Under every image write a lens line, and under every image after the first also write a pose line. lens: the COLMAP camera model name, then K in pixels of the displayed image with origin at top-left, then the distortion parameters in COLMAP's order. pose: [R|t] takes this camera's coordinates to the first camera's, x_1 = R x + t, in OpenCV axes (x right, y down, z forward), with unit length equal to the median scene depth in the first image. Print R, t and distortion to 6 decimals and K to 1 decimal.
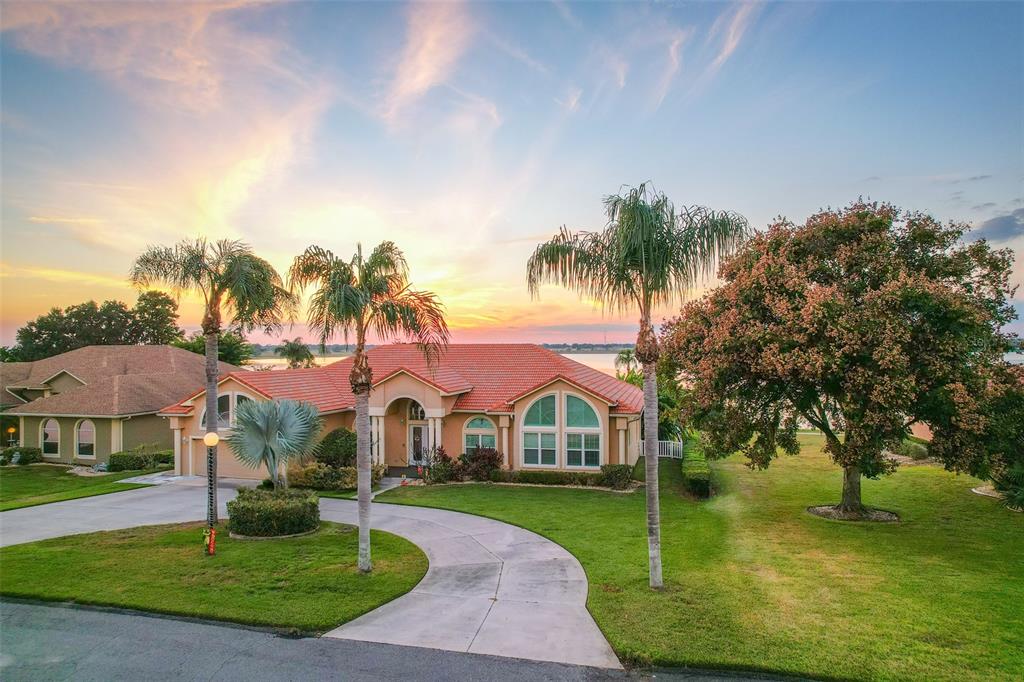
lens RADIAL K [[644.7, 0, 512.1], [0, 644.7, 338.1], [0, 0, 1]] dist [-0.034032, 0.018596]
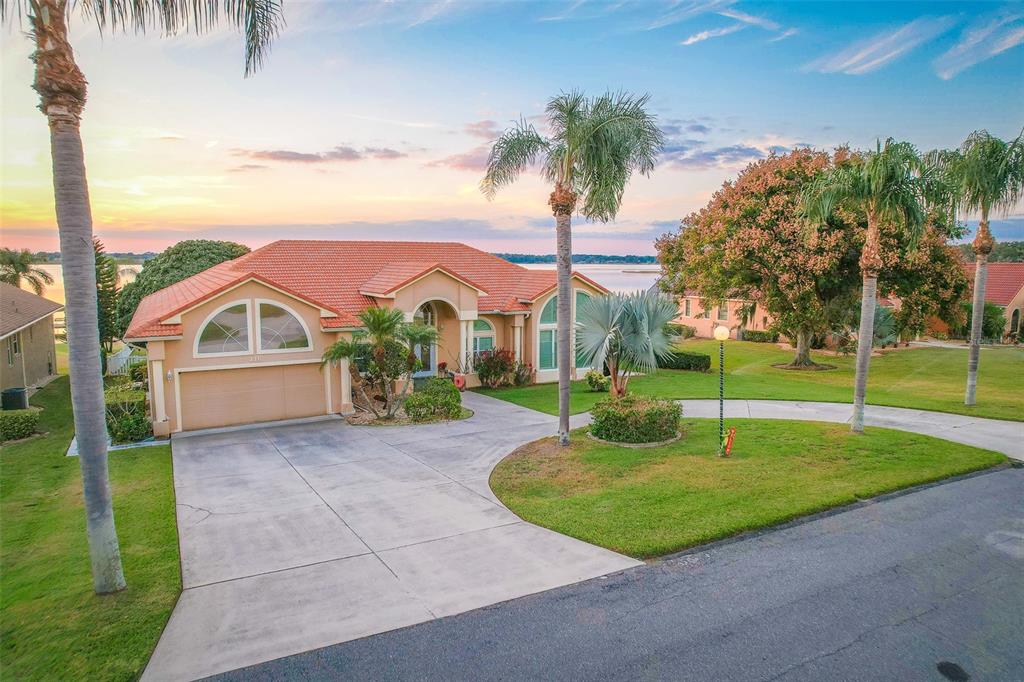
lens RADIAL K [[644.7, 0, 507.0], [0, 644.7, 361.2], [0, 0, 1]] dist [-0.034032, 0.018596]
pose [[0.748932, -0.094463, 0.655880, -0.694906], [-0.020590, 0.985992, 0.165519, 0.027513], [-0.662327, -0.137467, 0.736495, 0.279672]]
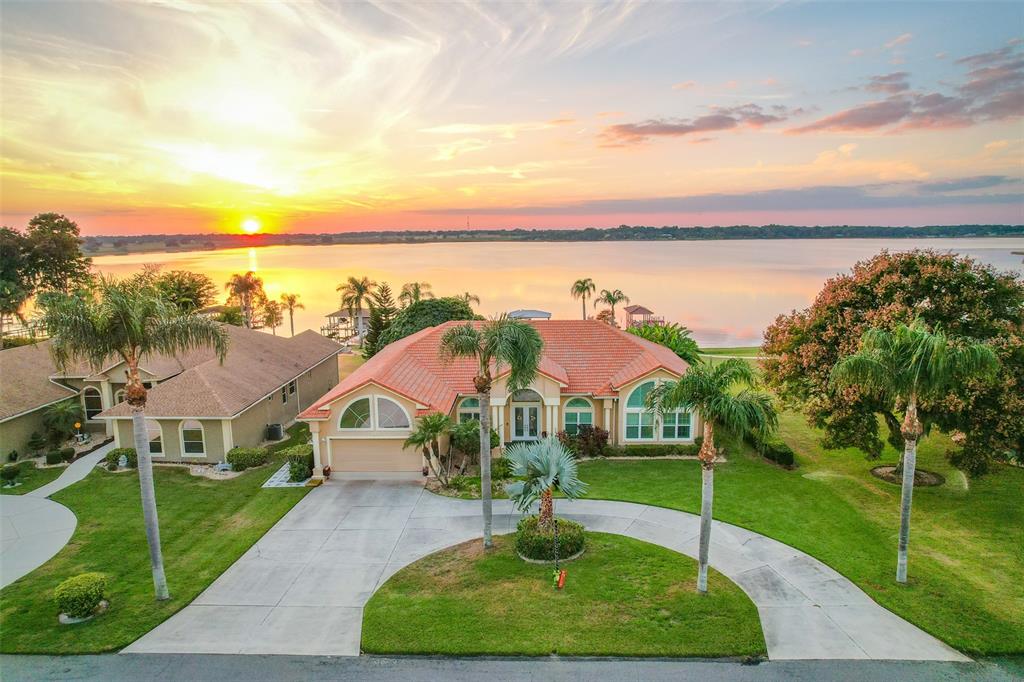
lens RADIAL K [[644.7, 0, 513.3], [0, 644.7, 343.3], [0, 0, 1]] dist [-0.034032, 0.018596]
pose [[0.978247, -0.043060, 0.202926, -0.419182], [0.005617, 0.983358, 0.181589, -0.194504], [-0.207368, -0.176499, 0.962209, -0.065461]]
